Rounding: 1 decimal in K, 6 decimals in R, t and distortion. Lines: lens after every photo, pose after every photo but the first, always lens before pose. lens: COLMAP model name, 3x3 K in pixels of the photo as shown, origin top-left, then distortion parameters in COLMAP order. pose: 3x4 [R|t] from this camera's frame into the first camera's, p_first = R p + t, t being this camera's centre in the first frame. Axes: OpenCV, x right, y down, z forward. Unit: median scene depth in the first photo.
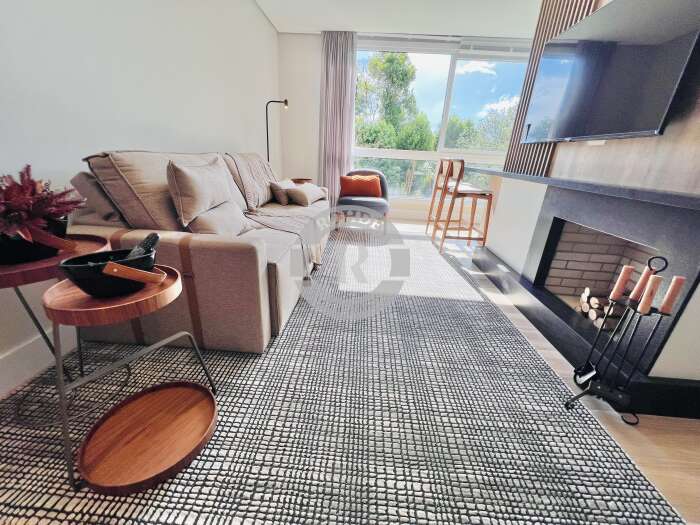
lens RADIAL K [[282.3, 0, 351.8], [0, 282.3, 261.6], [0, 0, 1]] dist [0.000273, 0.000599]
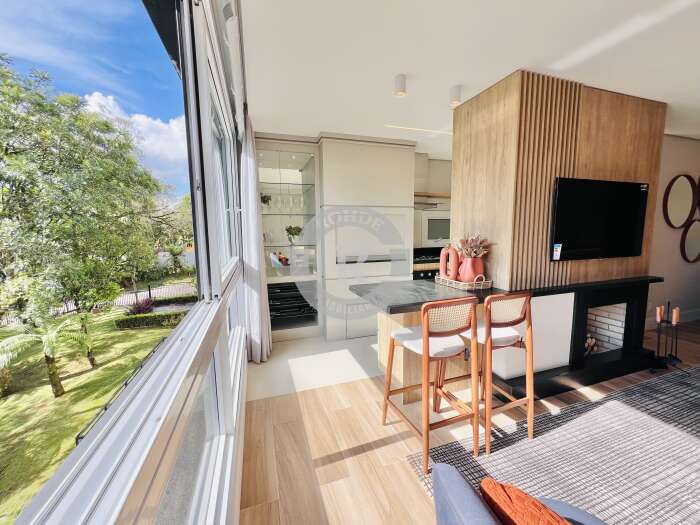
lens RADIAL K [[282.3, 0, 351.8], [0, 282.3, 261.6], [0, 0, 1]] dist [0.000273, 0.000599]
pose [[-0.382659, -0.146468, 0.912206, -0.039918], [0.321842, 0.904375, 0.280220, -0.772666], [-0.866019, 0.400815, -0.298928, 1.594611]]
